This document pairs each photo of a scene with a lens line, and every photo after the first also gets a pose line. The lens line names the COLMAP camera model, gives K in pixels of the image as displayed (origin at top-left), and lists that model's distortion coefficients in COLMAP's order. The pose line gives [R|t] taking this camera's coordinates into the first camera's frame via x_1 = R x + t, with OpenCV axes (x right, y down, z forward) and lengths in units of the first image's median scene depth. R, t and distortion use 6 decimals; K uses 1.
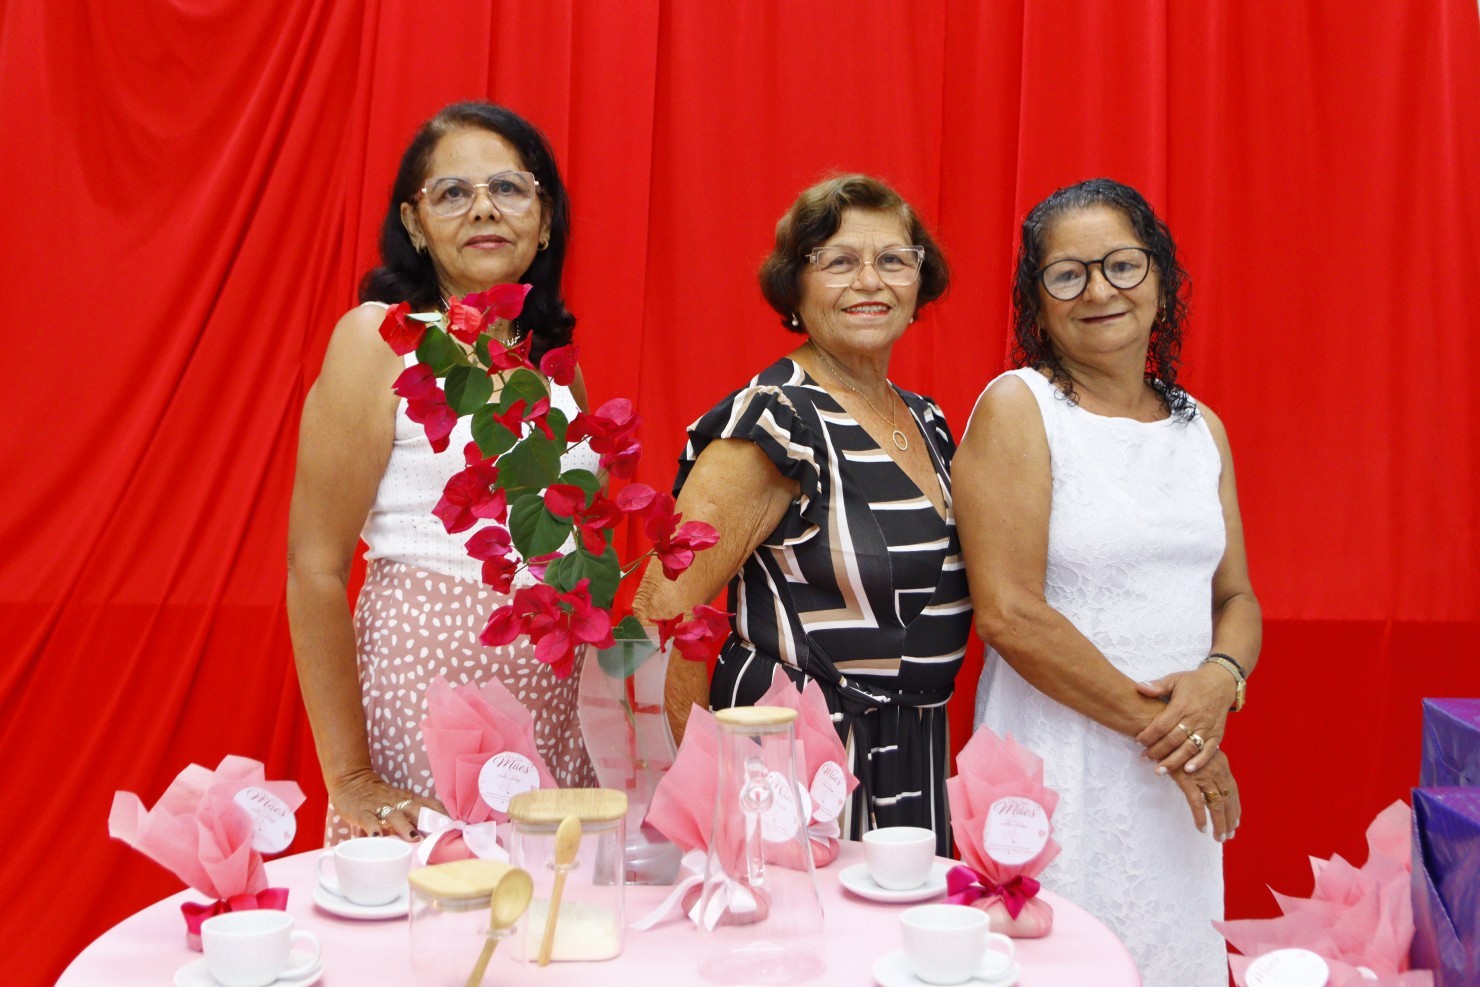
lens RADIAL K [[1553.4, 0, 737.1], [0, 1553.4, 504.9], [0, 0, 1]] dist [-0.037241, -0.013915]
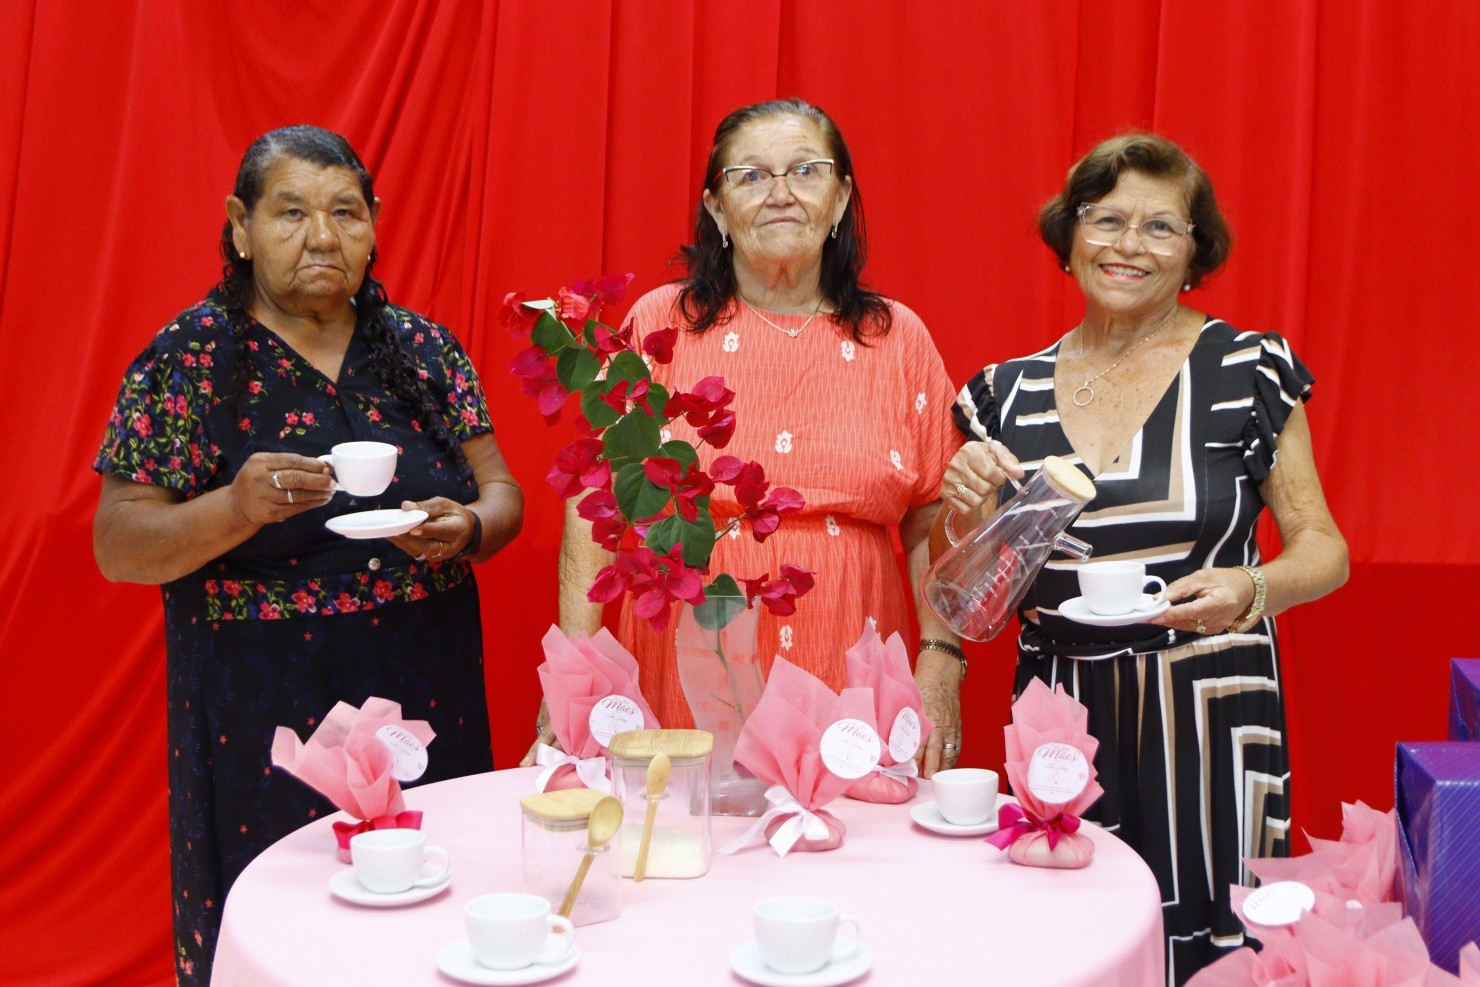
lens RADIAL K [[1781.3, 0, 740.0], [0, 1781.3, 493.5], [0, 0, 1]] dist [-0.017622, -0.048419]
pose [[0.994334, 0.001539, -0.106288, 0.081172], [0.004018, 0.998636, 0.052050, -0.054131], [0.106223, -0.052182, 0.992972, -0.265296]]
